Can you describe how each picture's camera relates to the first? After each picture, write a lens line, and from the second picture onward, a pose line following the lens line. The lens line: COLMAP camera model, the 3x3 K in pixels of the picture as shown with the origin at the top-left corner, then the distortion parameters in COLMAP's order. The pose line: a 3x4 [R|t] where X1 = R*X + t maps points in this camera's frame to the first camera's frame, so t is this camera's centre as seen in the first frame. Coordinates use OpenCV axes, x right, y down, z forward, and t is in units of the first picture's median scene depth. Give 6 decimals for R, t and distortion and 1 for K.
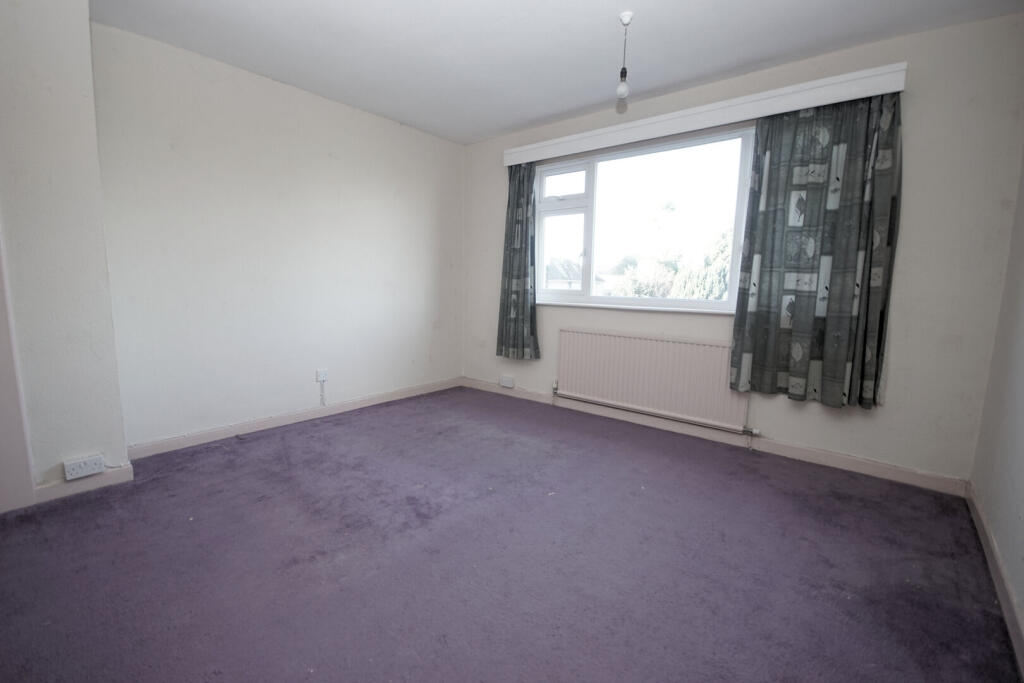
lens RADIAL K [[452.4, 0, 511.3], [0, 452.4, 337.0], [0, 0, 1]] dist [0.002380, 0.000166]
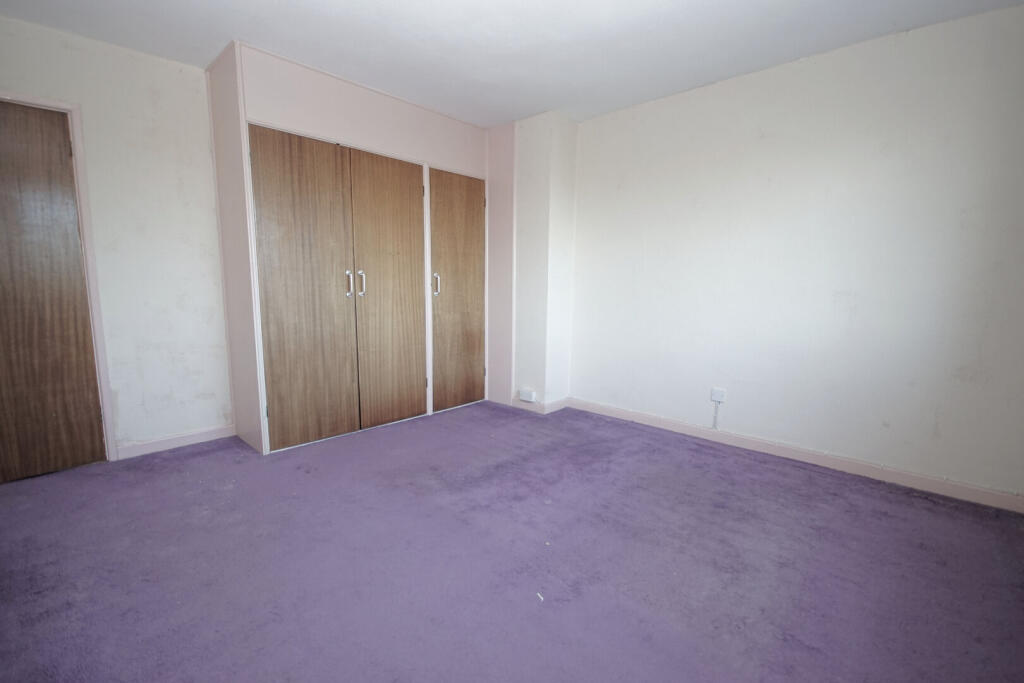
lens RADIAL K [[452.4, 0, 512.5], [0, 452.4, 342.2], [0, 0, 1]] dist [0.002380, 0.000166]
pose [[-0.046935, 0.109762, -0.992849, 0.562063], [-0.137239, 0.983810, 0.115251, -0.078684], [0.989425, 0.141667, -0.031111, 0.723666]]
